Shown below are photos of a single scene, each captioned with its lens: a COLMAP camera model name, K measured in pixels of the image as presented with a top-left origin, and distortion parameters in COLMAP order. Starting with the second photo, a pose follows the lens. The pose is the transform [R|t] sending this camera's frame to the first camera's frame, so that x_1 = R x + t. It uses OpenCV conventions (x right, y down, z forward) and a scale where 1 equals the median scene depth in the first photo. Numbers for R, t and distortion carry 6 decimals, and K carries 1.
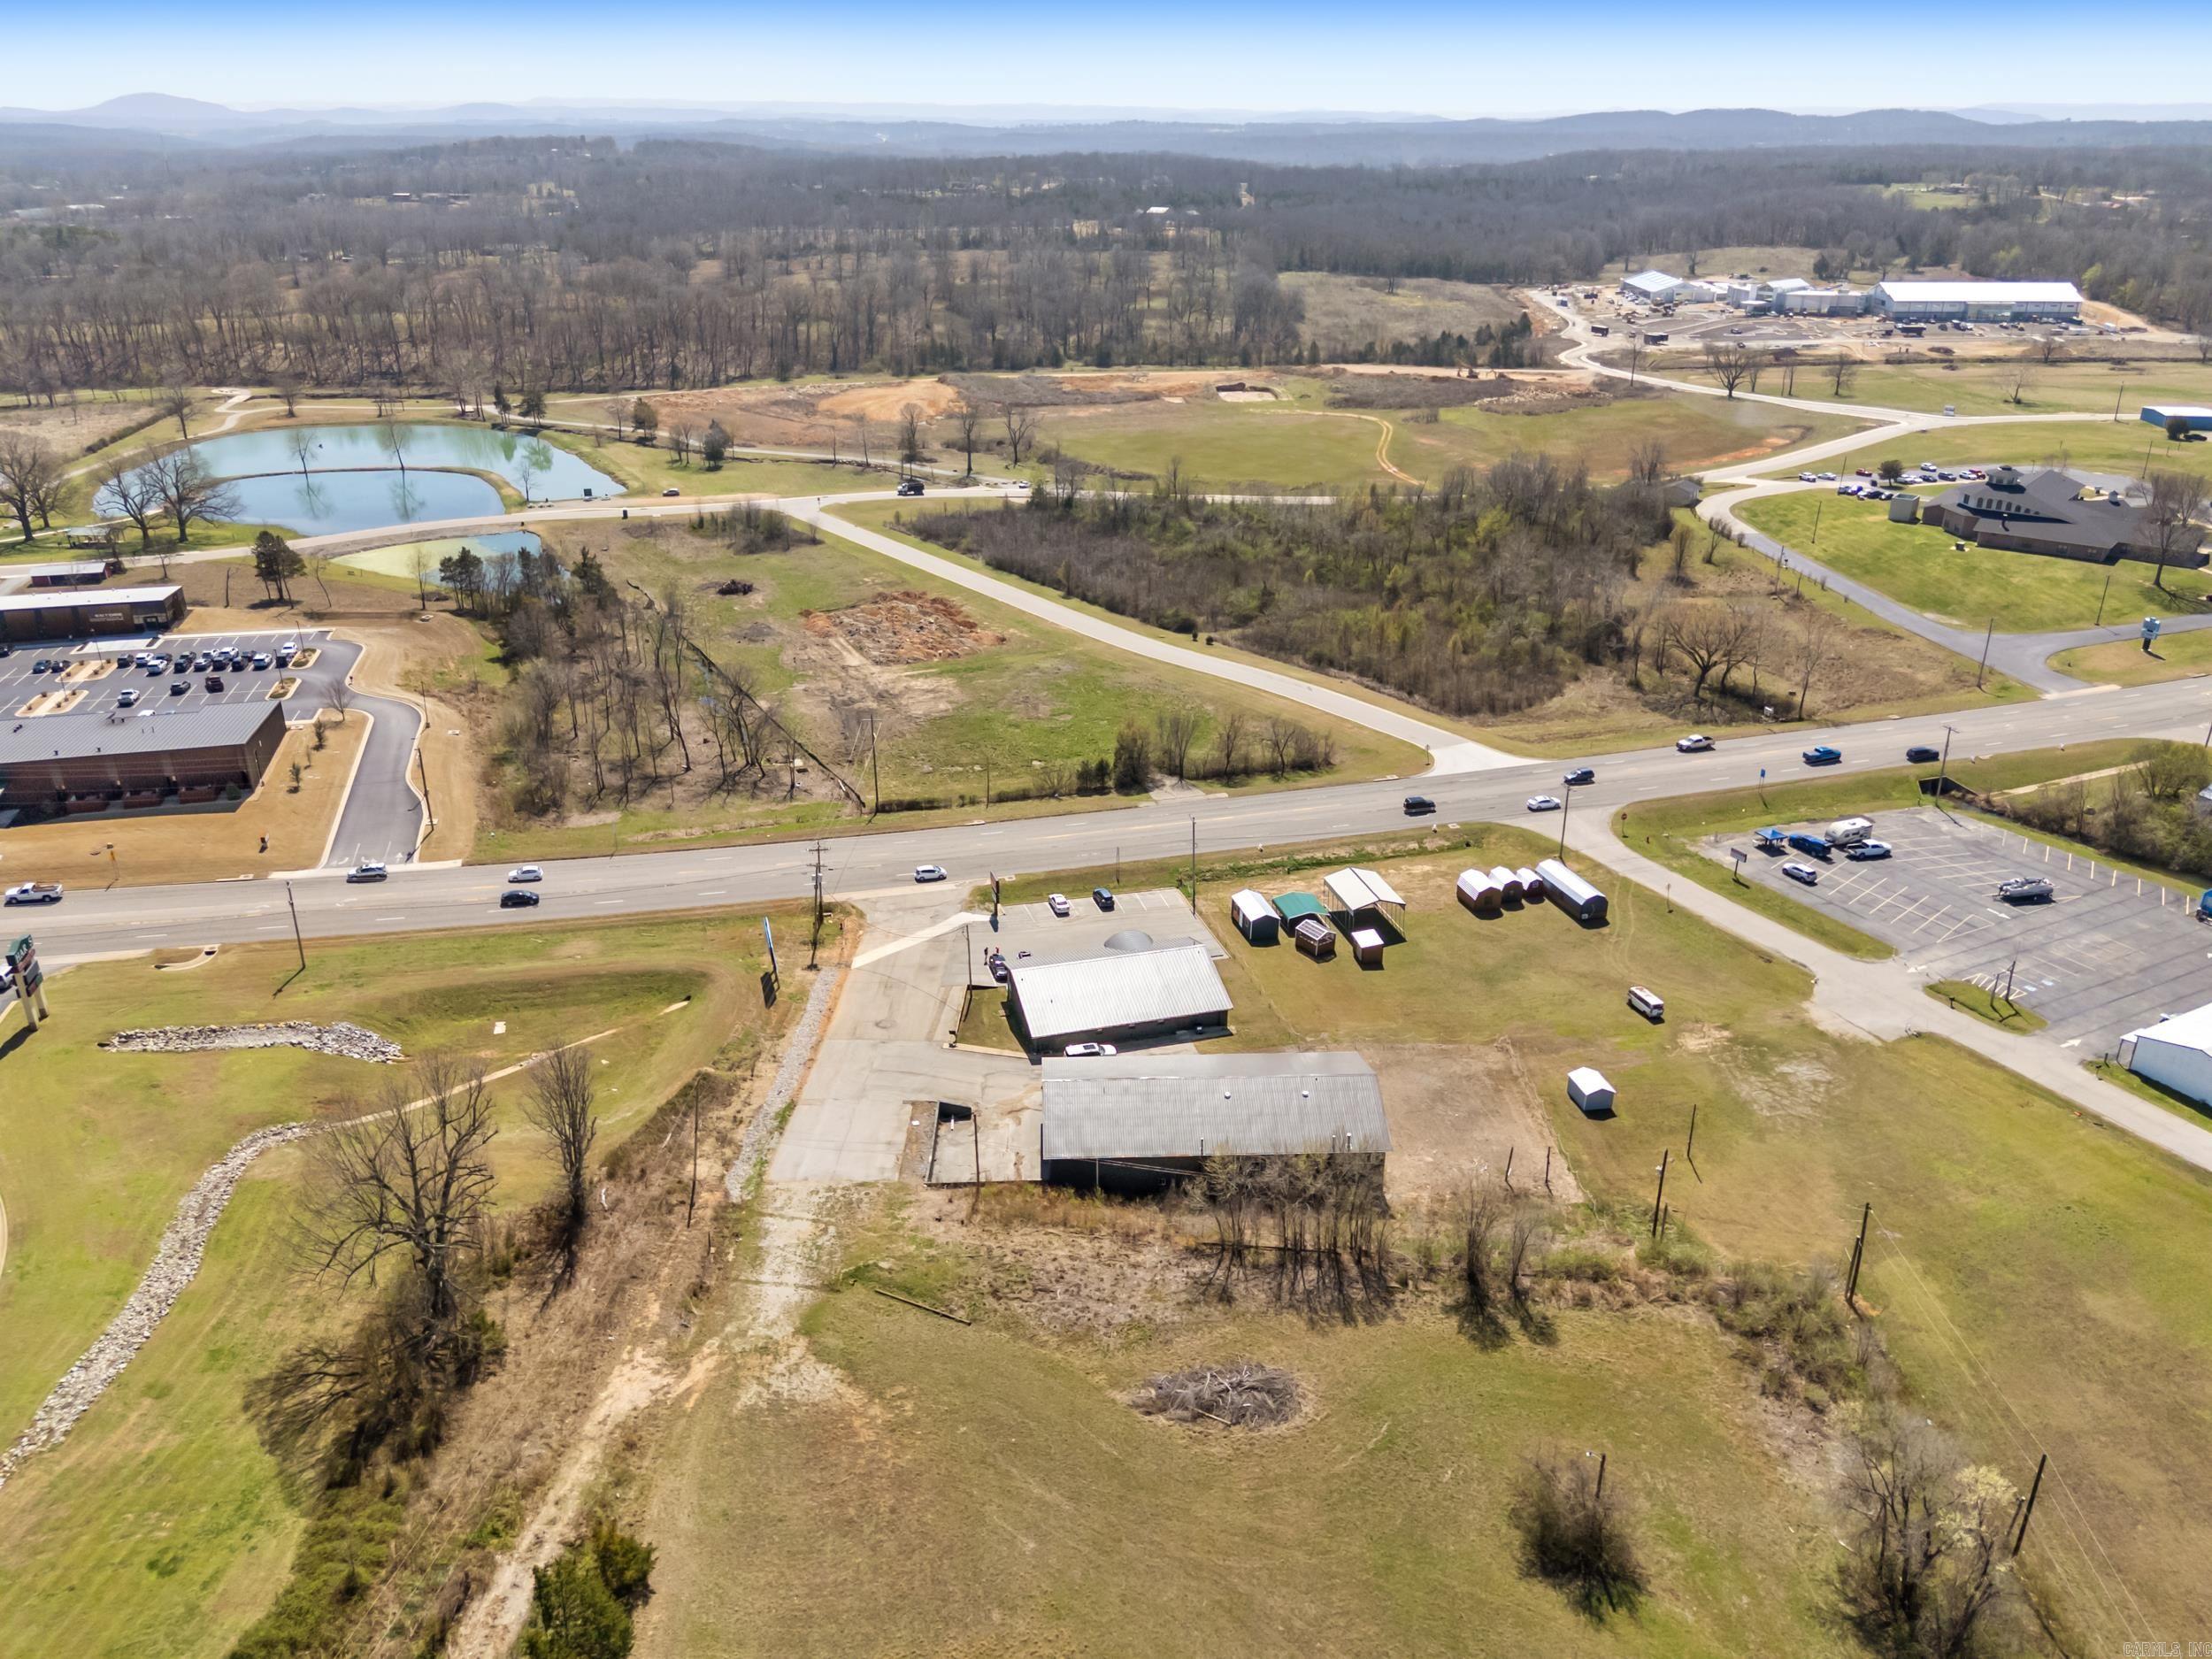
lens RADIAL K [[1619.7, 0, 1112.1], [0, 1619.7, 824.9], [0, 0, 1]] dist [0.078743, -0.078455]
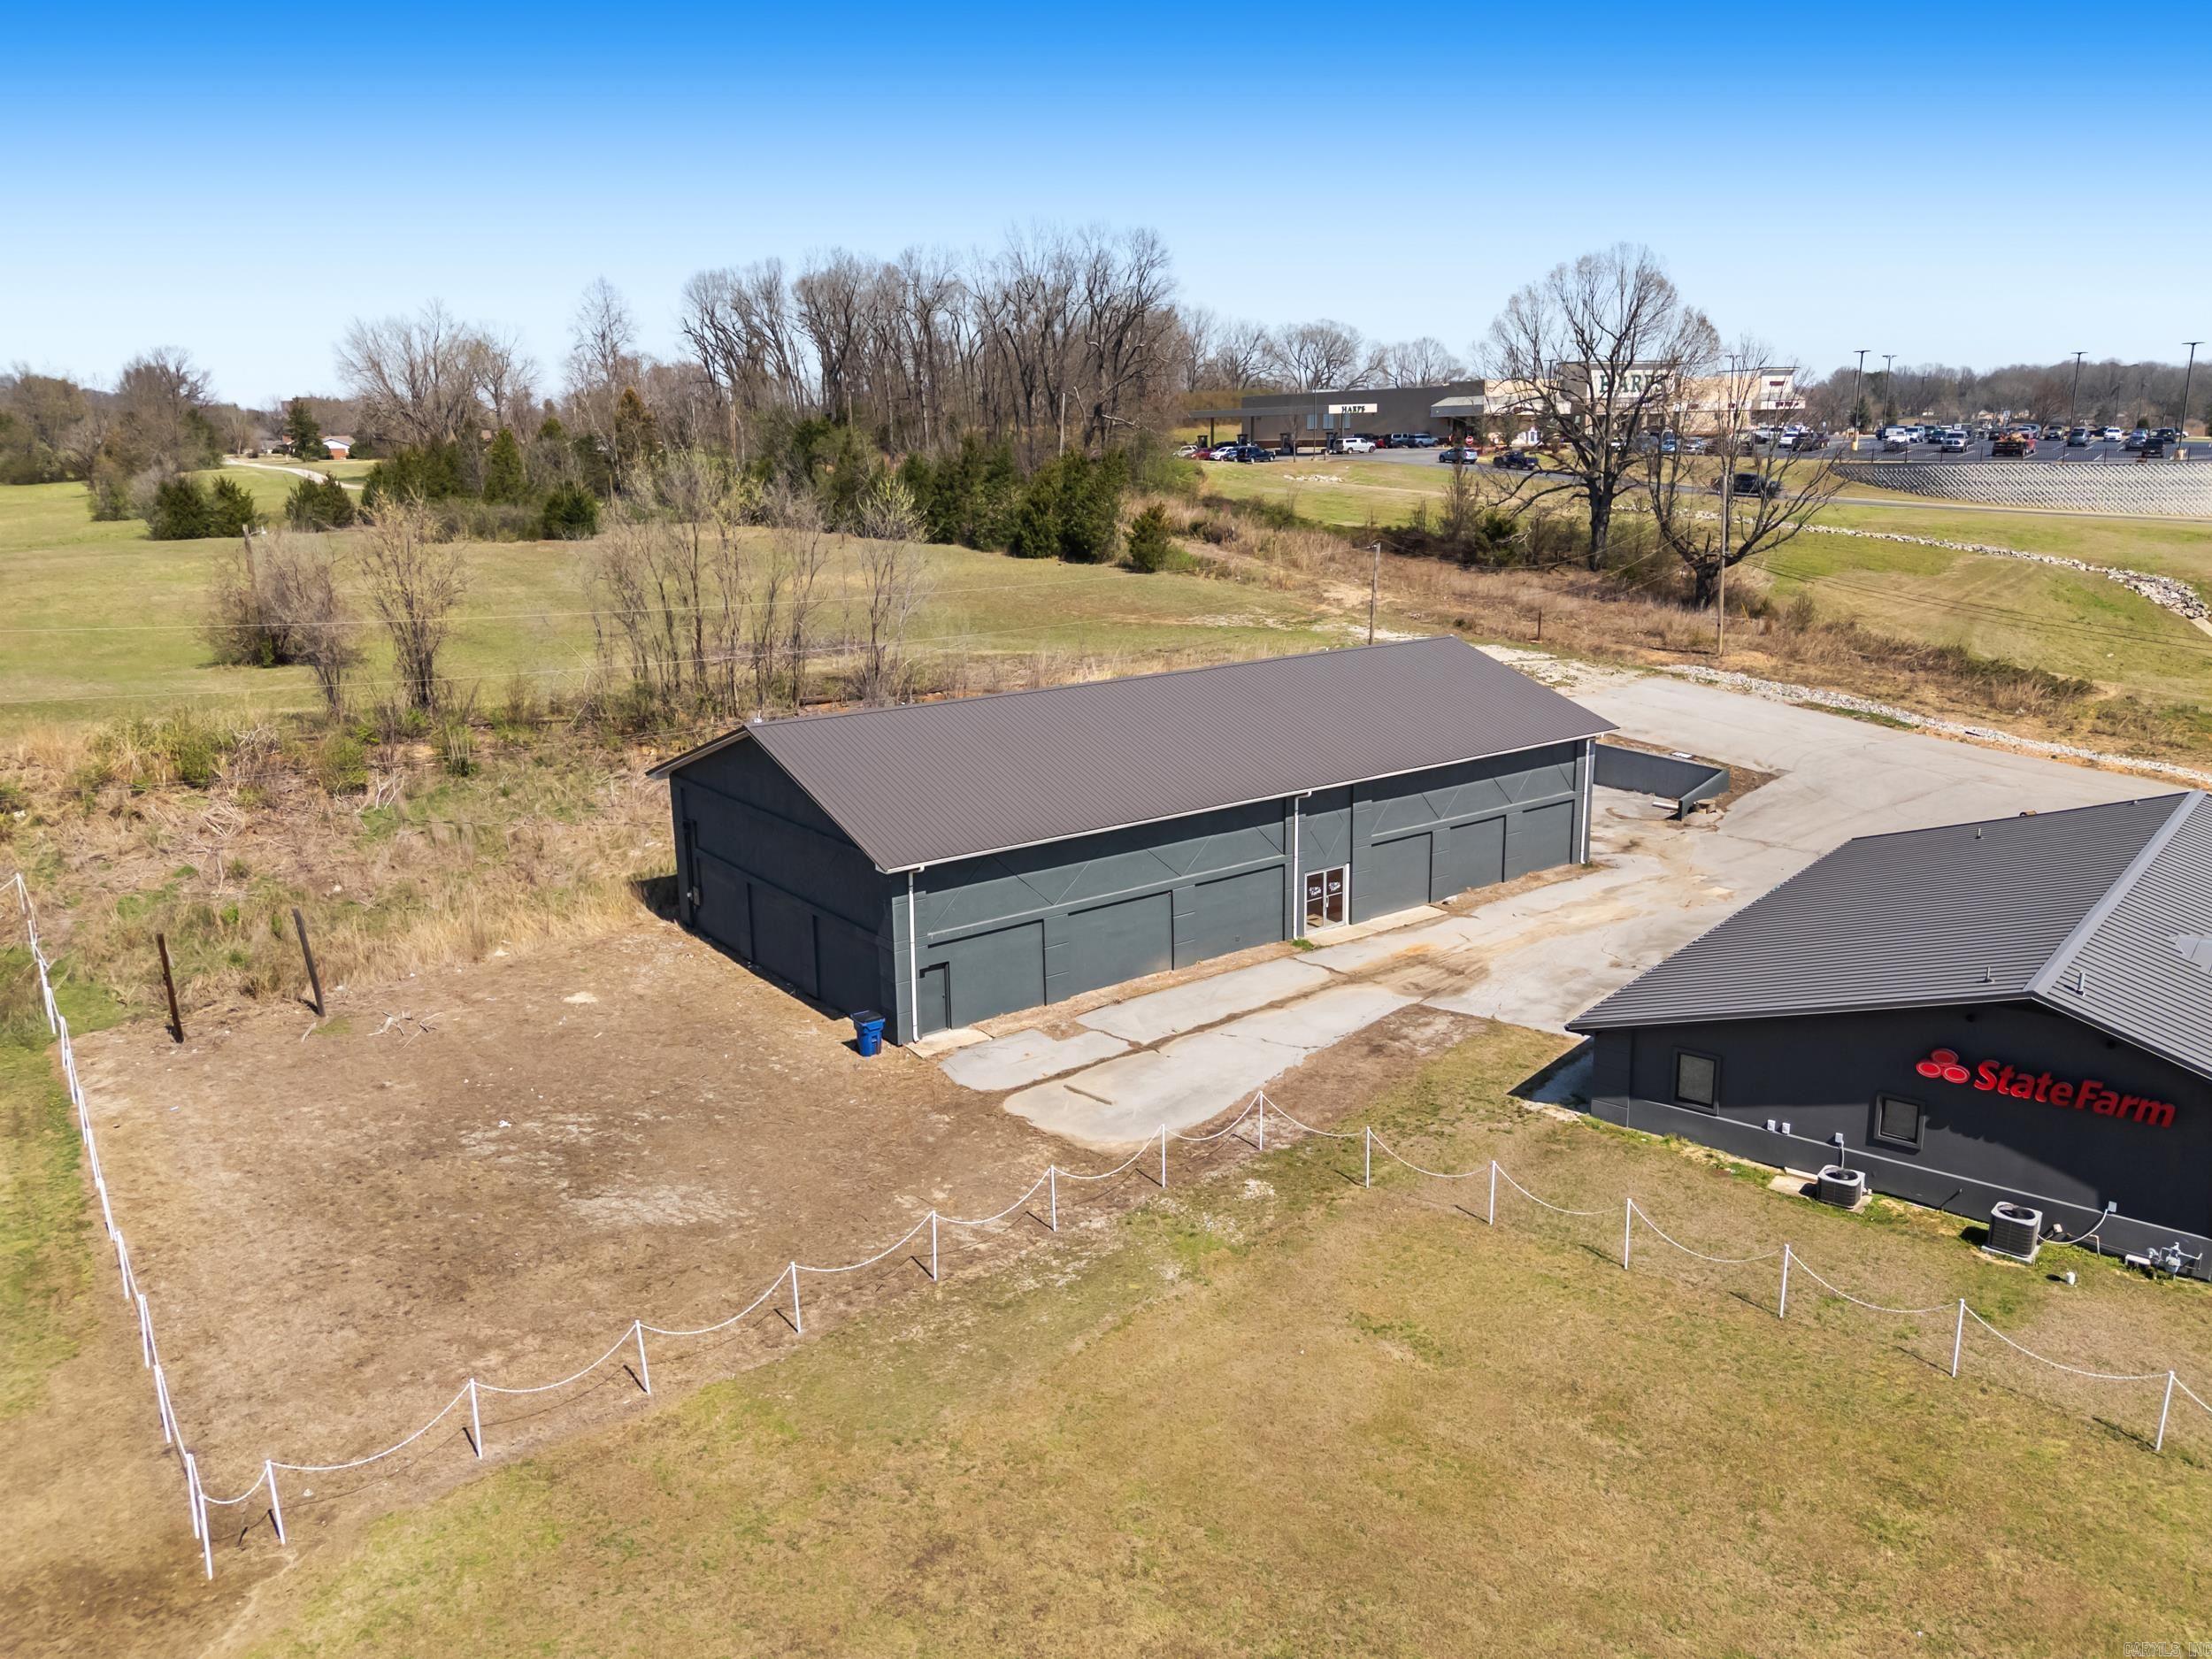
lens RADIAL K [[1642.2, 0, 1111.5], [0, 1642.2, 776.5], [0, 0, 1]] dist [0.085732, -0.083161]
pose [[-0.826675, 0.126767, -0.548214, 0.208427], [-0.210978, 0.833379, 0.510850, -0.015617], [0.521629, 0.537968, -0.662189, 0.926364]]
